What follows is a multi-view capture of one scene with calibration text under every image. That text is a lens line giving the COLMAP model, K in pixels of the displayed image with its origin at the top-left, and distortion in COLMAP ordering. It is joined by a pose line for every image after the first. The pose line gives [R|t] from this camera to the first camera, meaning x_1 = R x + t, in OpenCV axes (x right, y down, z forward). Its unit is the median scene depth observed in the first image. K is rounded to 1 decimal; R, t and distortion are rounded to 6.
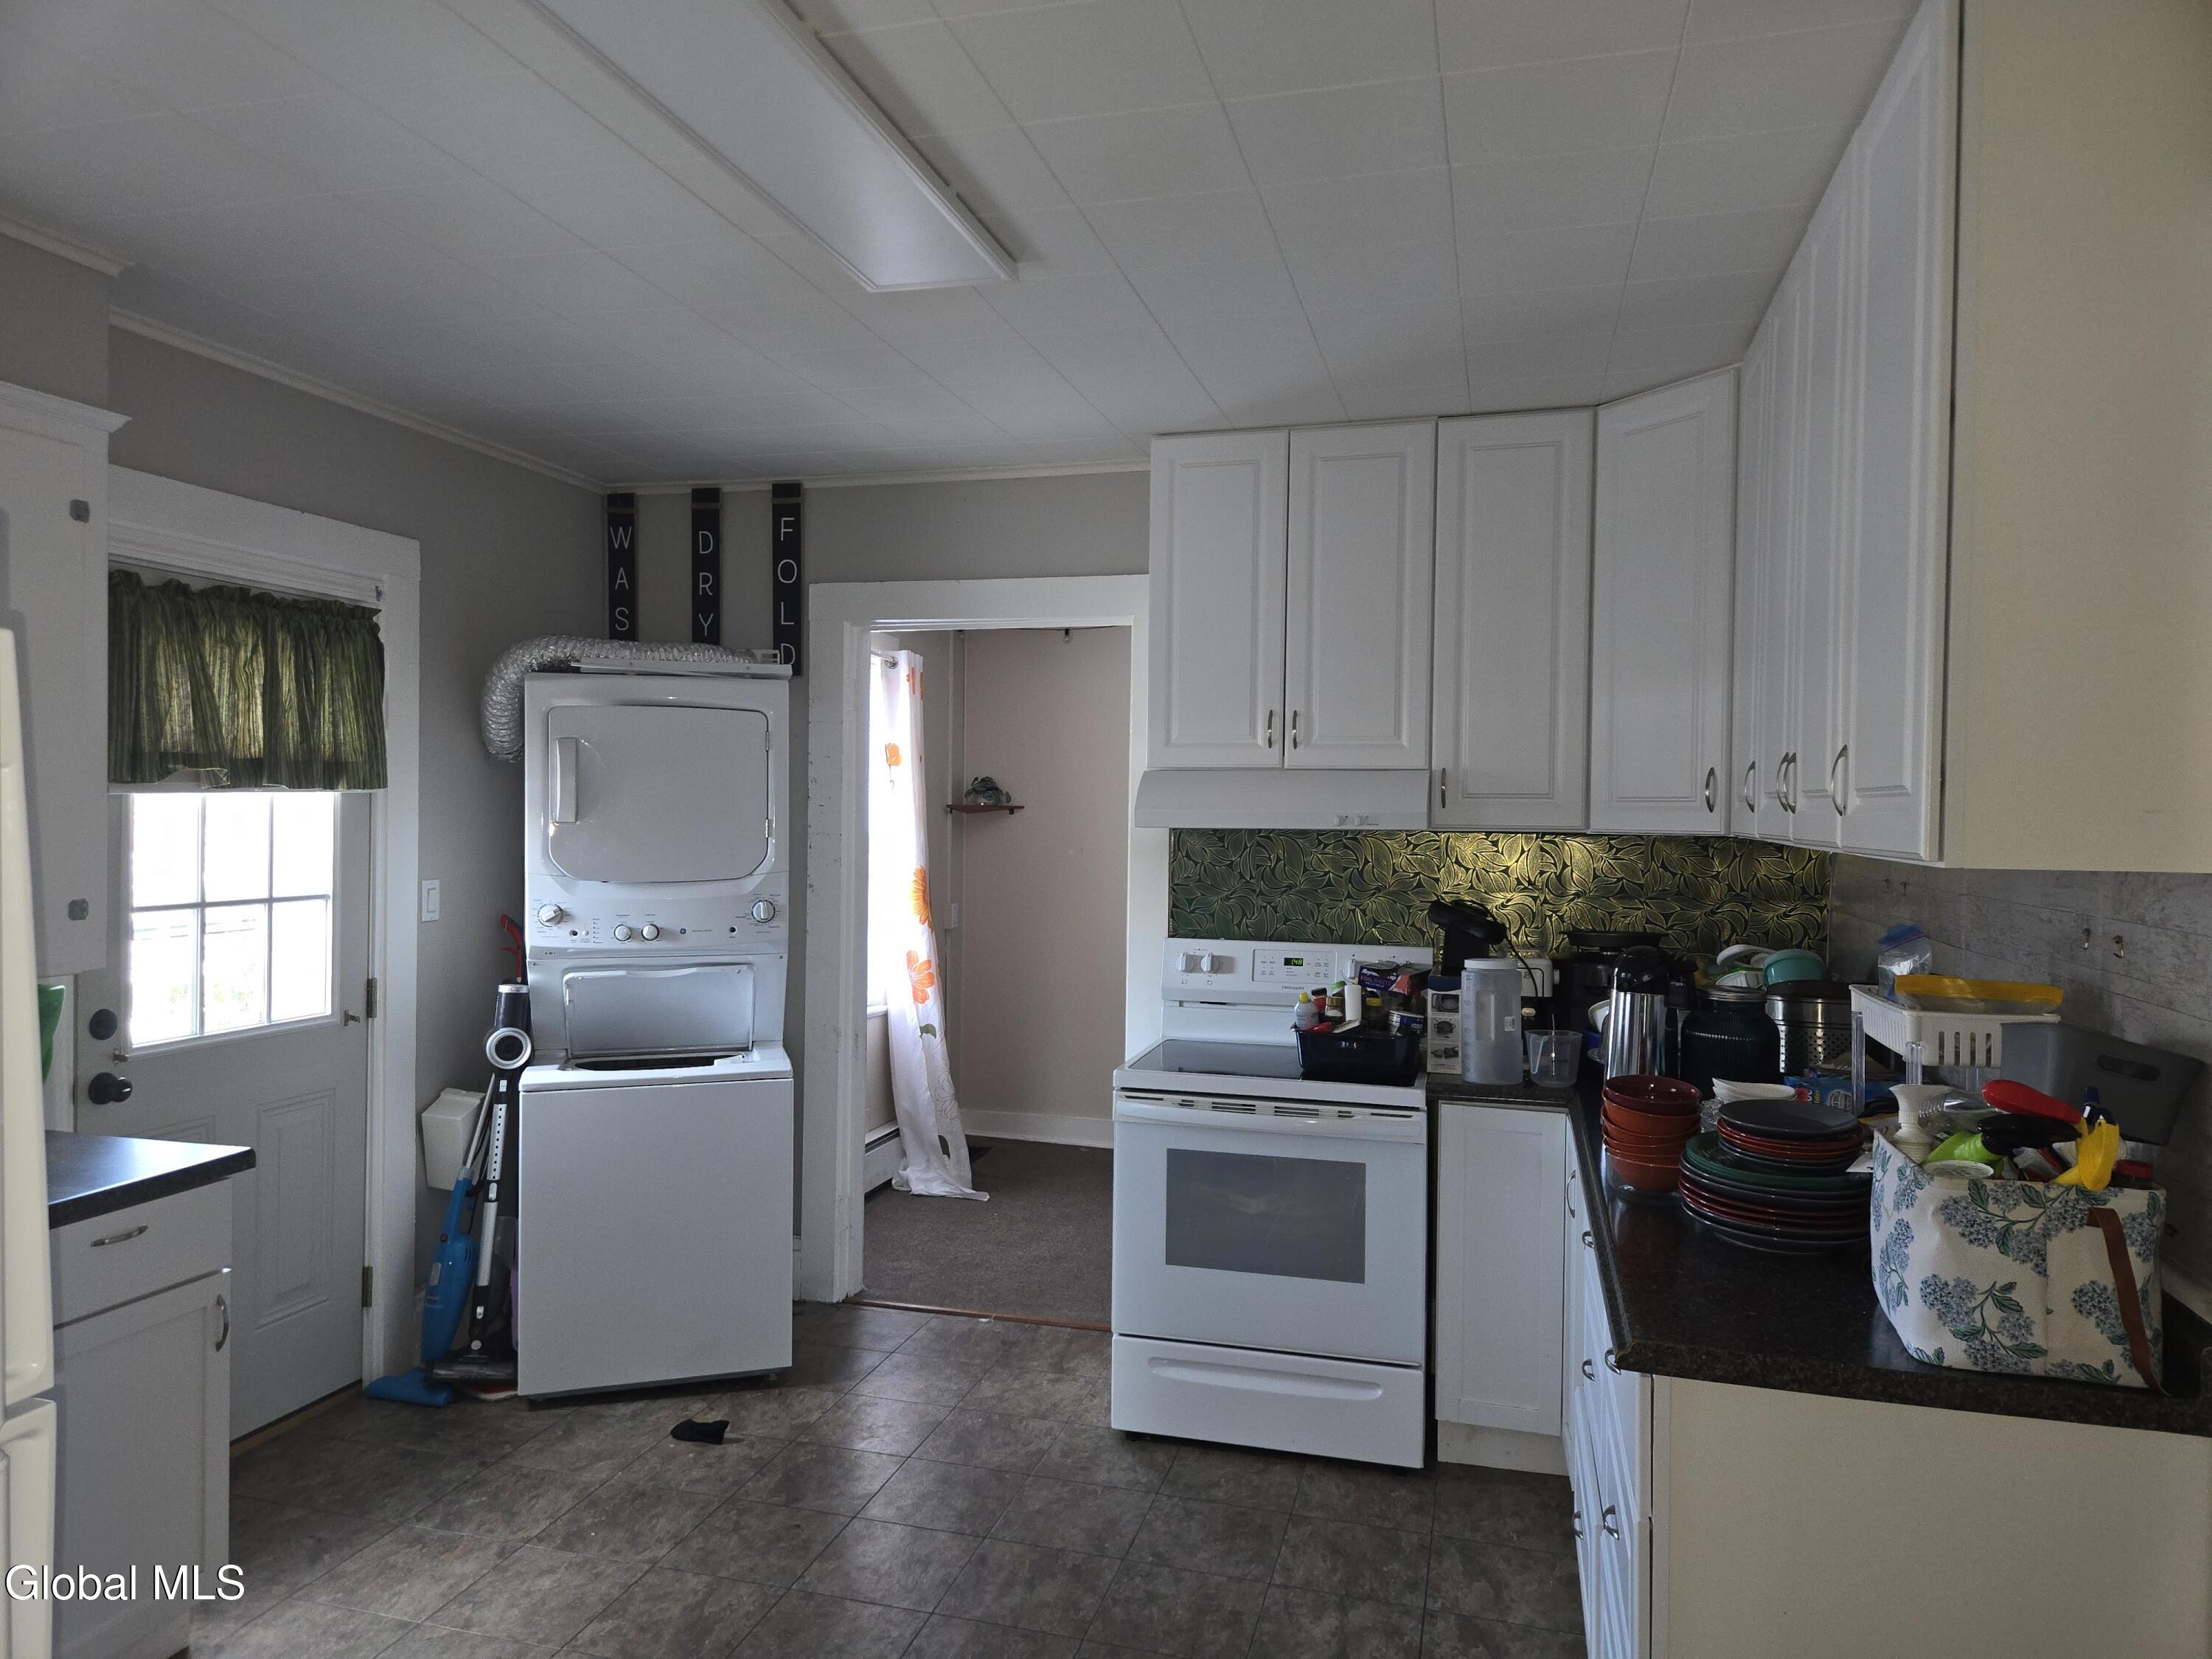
lens RADIAL K [[1483.4, 0, 1106.0], [0, 1483.4, 829.5], [0, 0, 1]] dist [0.088833, -0.077536]
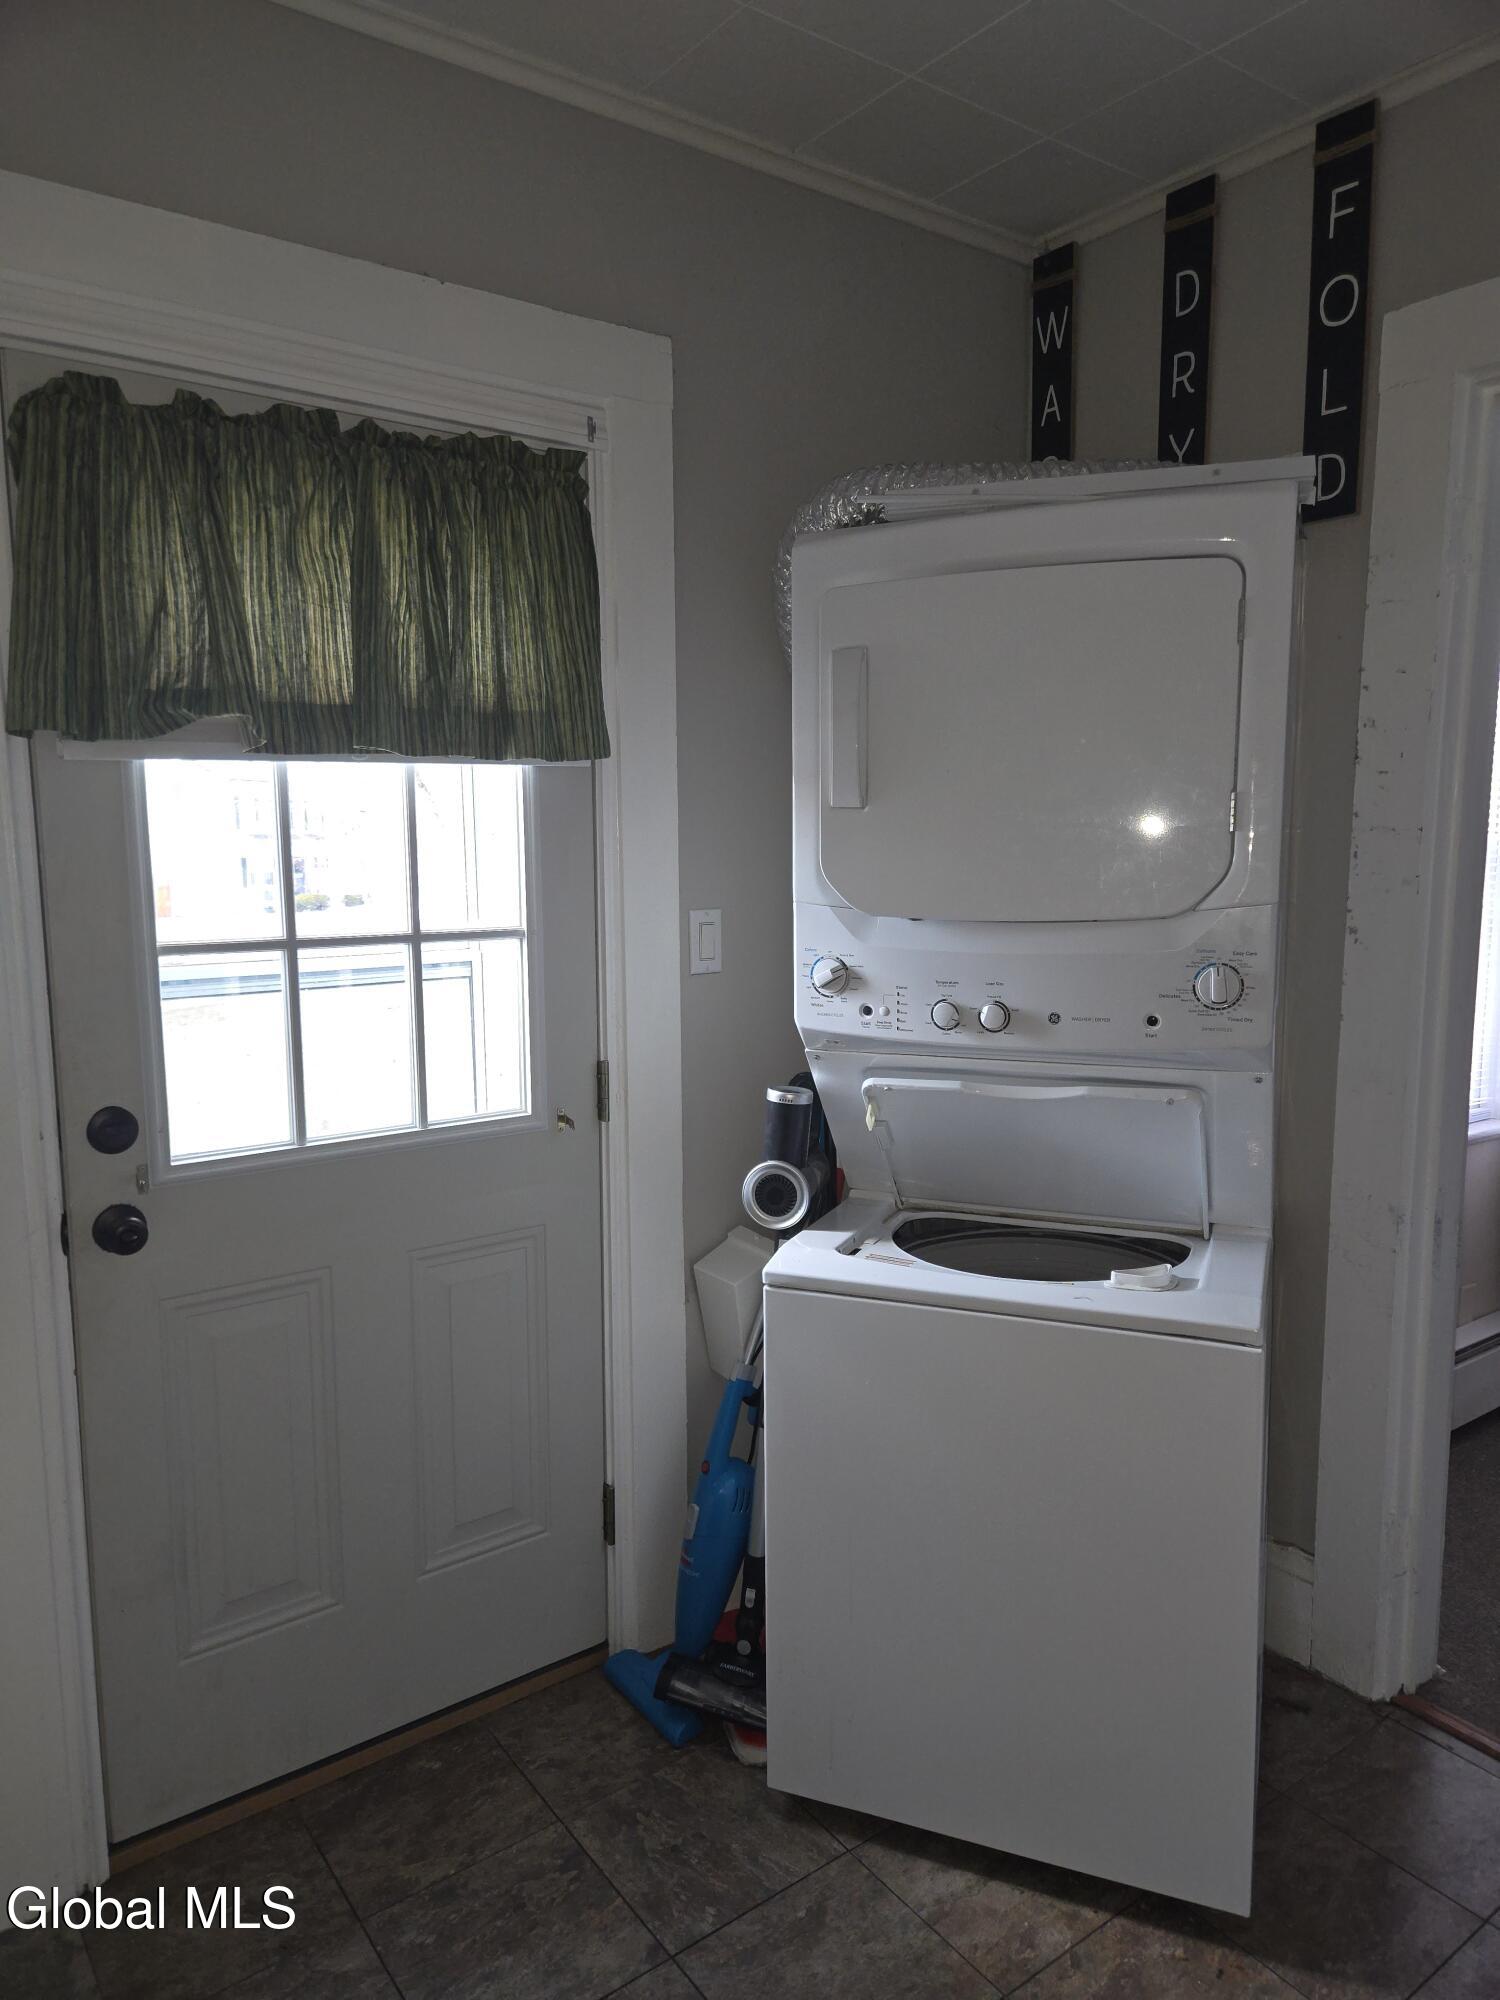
lens RADIAL K [[1341.2, 0, 753.1], [0, 1341.2, 1017.3], [0, 0, 1]] dist [0.088833, -0.077536]
pose [[0.787450, 0.066066, -0.612827, -0.082328], [0.006464, 0.993299, 0.115389, 0.013941], [0.616344, -0.094825, 0.781747, 0.584513]]
